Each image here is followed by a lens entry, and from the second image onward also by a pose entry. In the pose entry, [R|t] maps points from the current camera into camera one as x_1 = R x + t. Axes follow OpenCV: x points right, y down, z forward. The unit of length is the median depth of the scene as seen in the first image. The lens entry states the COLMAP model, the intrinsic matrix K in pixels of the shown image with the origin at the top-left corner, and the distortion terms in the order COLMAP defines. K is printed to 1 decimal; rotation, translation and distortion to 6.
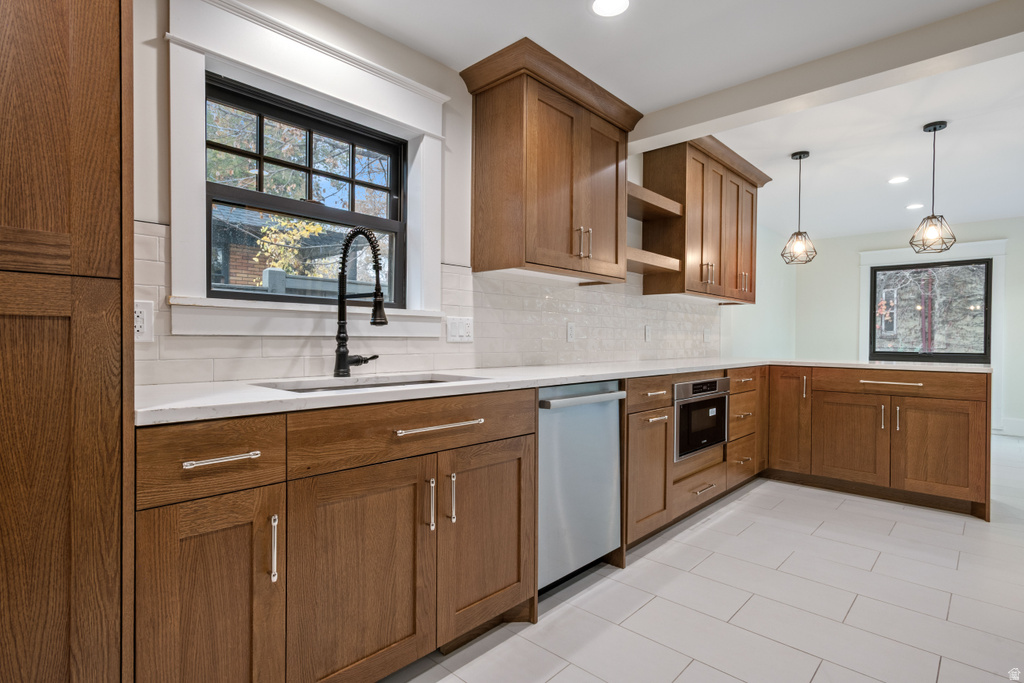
lens RADIAL K [[521.6, 0, 517.2], [0, 521.6, 338.6], [0, 0, 1]] dist [-0.000863, 0.000048]
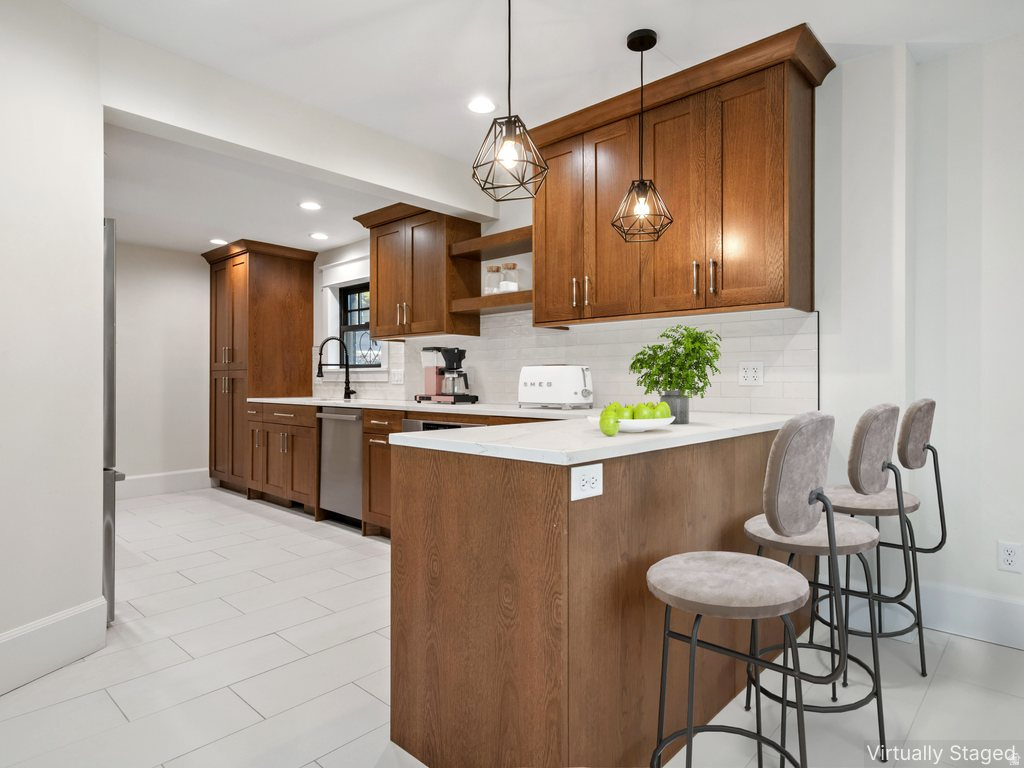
lens RADIAL K [[584.0, 0, 513.2], [0, 584.0, 379.4], [0, 0, 1]] dist [0.004472, 0.001013]
pose [[-0.009045, -0.013415, -0.999869, 2.159660], [-0.001697, 0.999909, -0.013400, 0.018855], [0.999958, 0.001575, -0.009067, 1.667966]]
